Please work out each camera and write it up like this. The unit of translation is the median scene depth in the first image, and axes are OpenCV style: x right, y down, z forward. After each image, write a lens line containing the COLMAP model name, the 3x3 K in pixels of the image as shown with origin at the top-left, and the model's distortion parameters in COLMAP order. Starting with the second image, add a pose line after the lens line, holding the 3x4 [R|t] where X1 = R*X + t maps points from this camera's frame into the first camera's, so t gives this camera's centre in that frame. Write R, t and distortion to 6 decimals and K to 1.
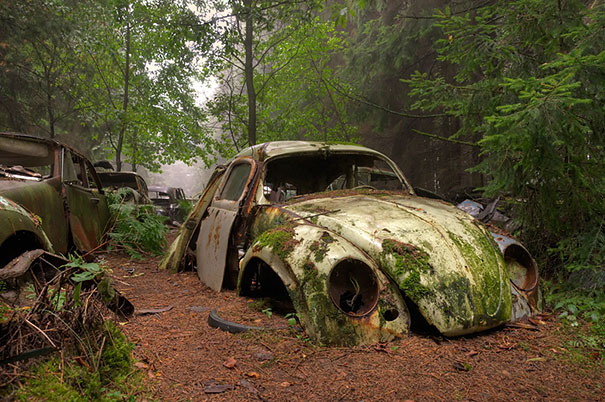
lens RADIAL K [[471.3, 0, 302.5], [0, 471.3, 201.0], [0, 0, 1]] dist [-0.113221, 0.001395]
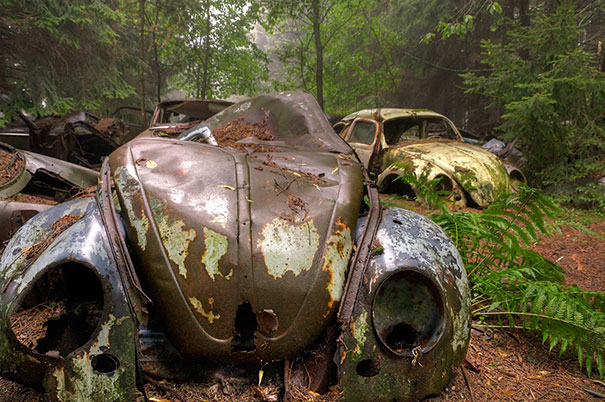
lens RADIAL K [[471.3, 0, 302.5], [0, 471.3, 201.0], [0, 0, 1]] dist [-0.113221, 0.001395]
pose [[0.998844, 0.011870, -0.046577, -0.426198], [-0.004598, 0.988180, 0.153228, -0.085843], [0.047845, -0.152837, 0.987093, -1.188101]]
